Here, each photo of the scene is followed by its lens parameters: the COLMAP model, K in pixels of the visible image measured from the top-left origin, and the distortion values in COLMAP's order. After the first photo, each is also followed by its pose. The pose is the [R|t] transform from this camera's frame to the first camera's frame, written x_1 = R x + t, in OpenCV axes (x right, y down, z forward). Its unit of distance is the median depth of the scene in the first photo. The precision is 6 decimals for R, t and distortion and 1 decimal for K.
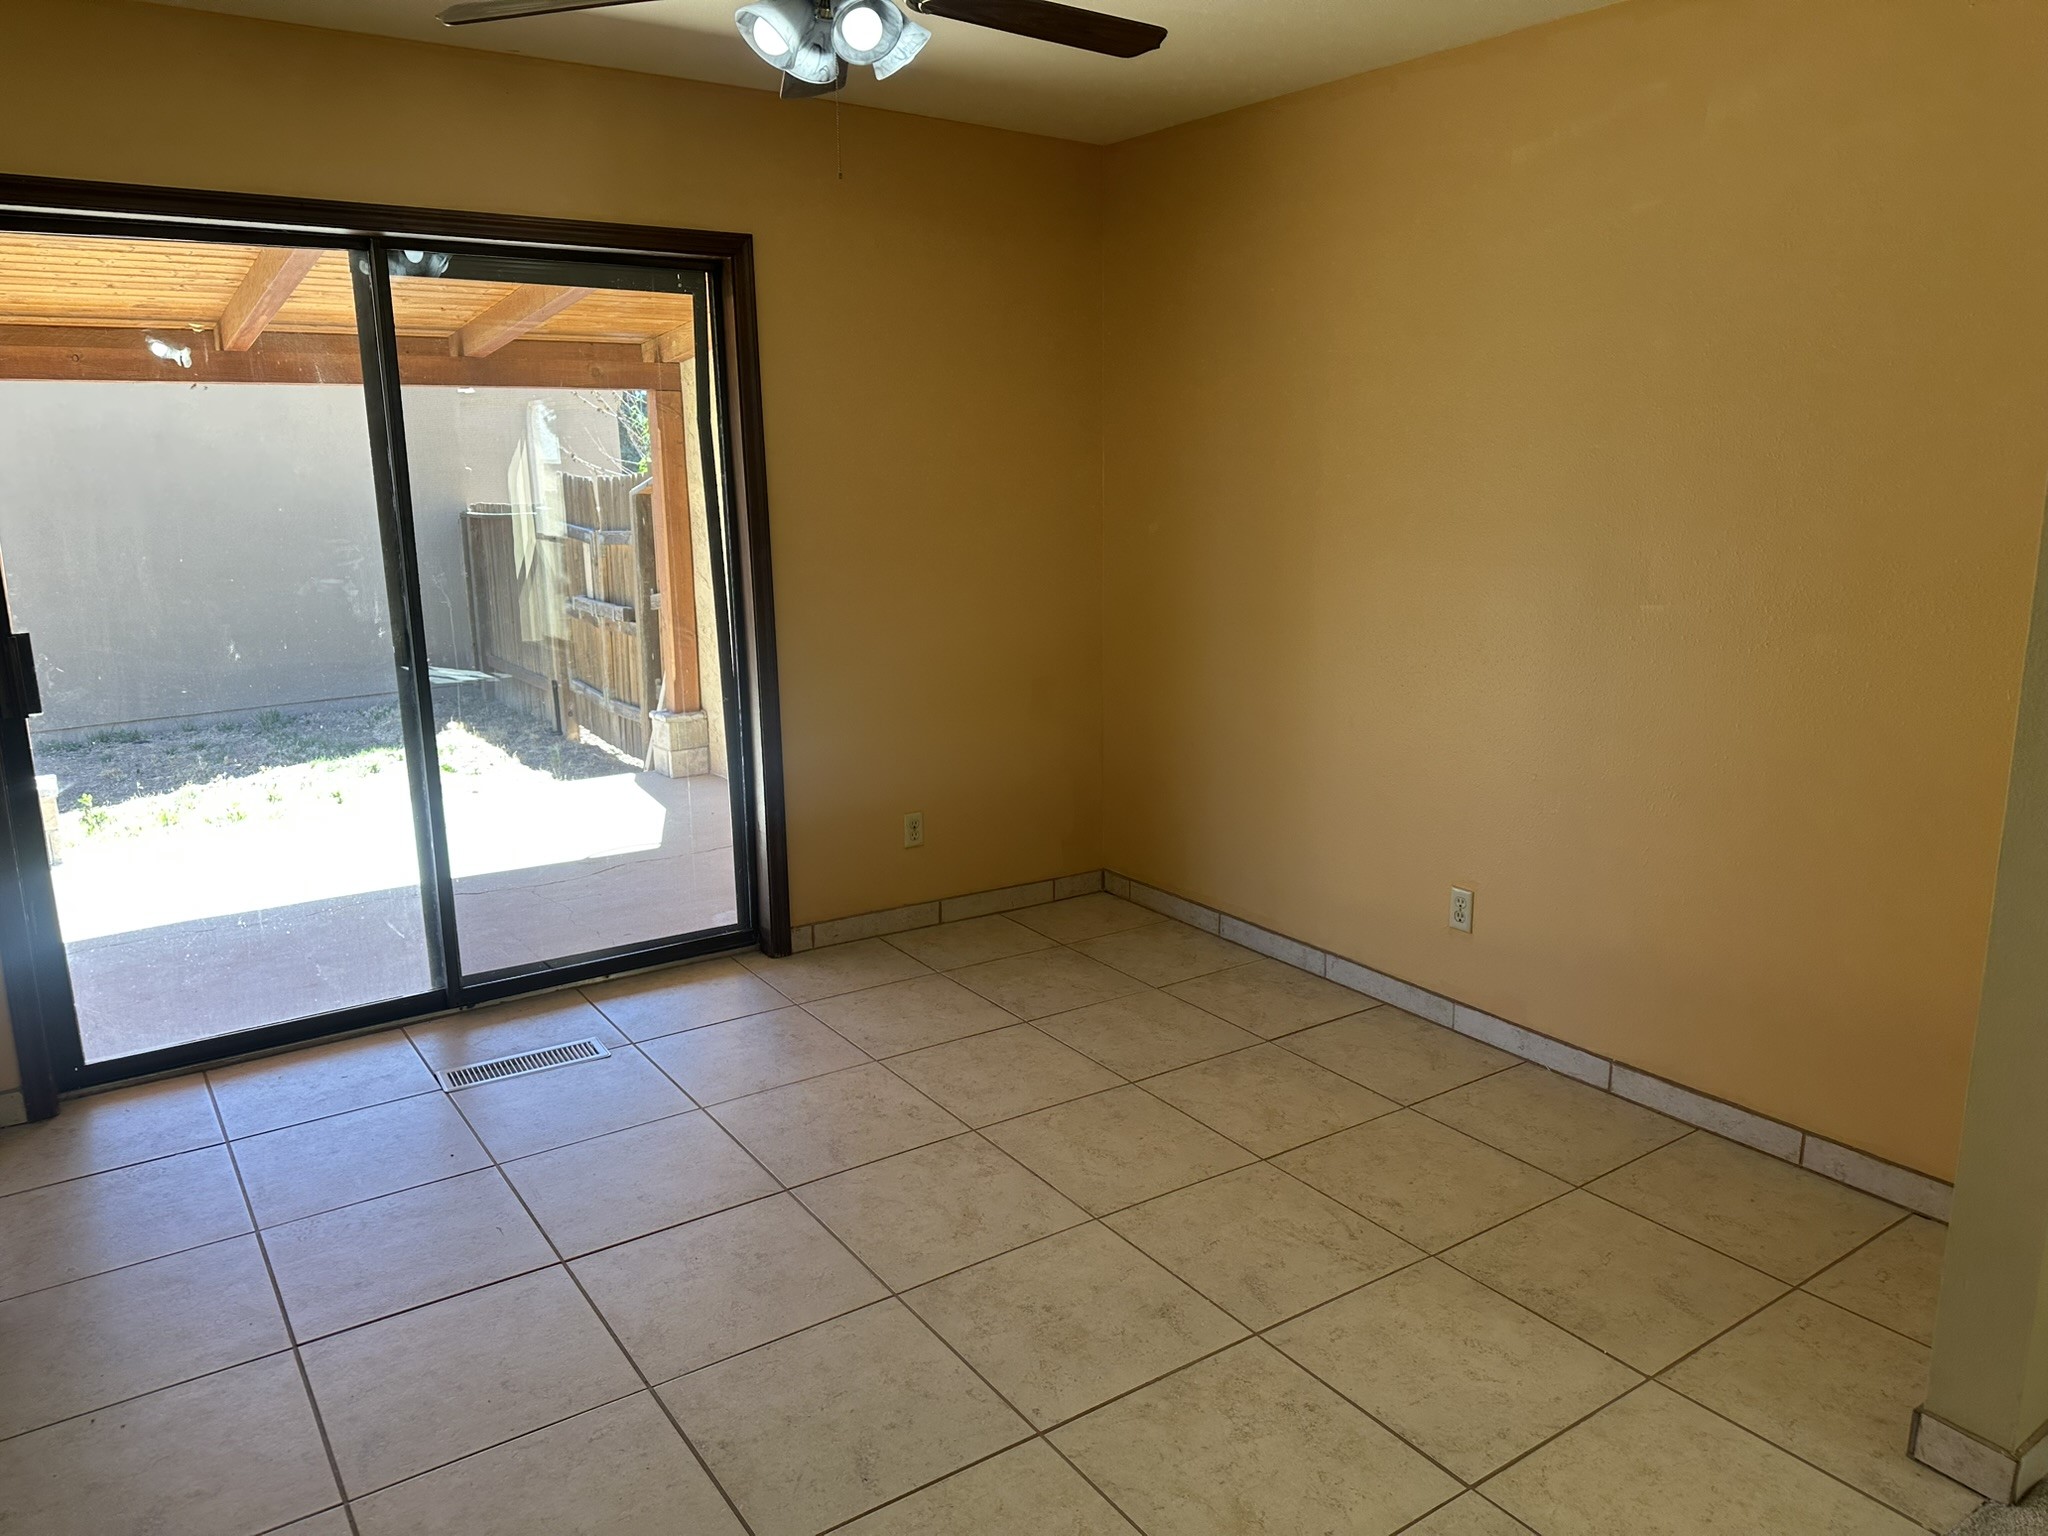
lens RADIAL K [[1439.1, 0, 1020.1], [0, 1439.1, 758.5], [0, 0, 1]] dist [0.101606, -0.137602]
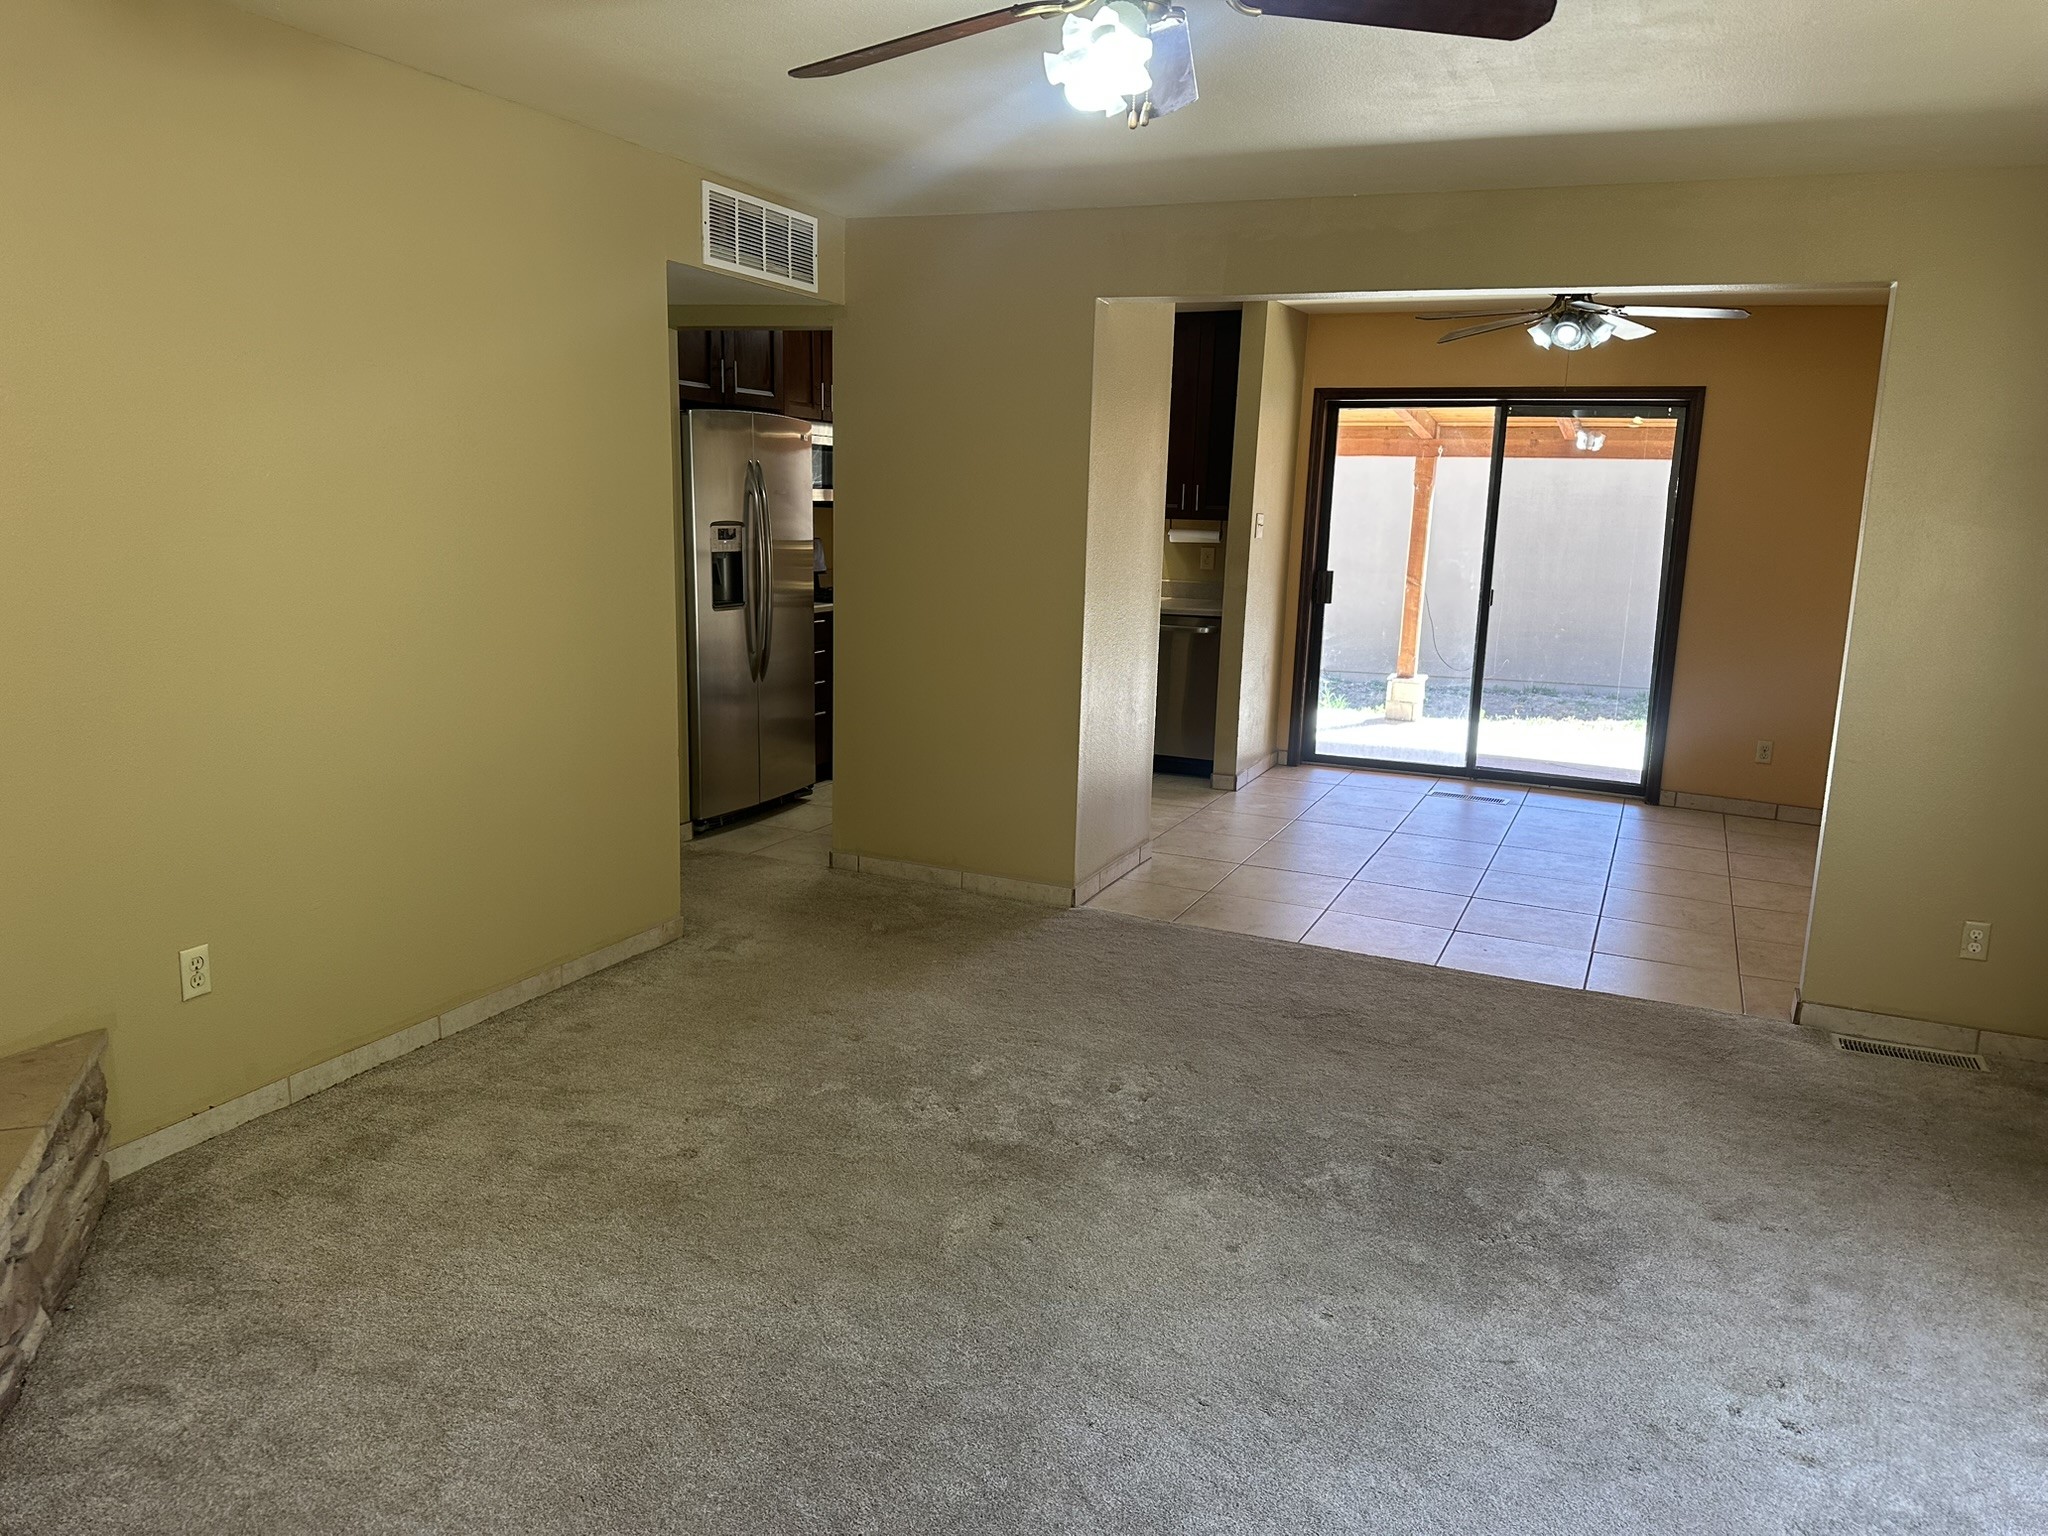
lens RADIAL K [[1439.1, 0, 1020.1], [0, 1439.1, 758.5], [0, 0, 1]] dist [0.101606, -0.137602]
pose [[0.504394, 0.188549, -0.842636, 0.966603], [-0.222045, 0.971373, 0.084441, 0.114158], [0.834435, 0.144512, 0.531821, -0.573358]]
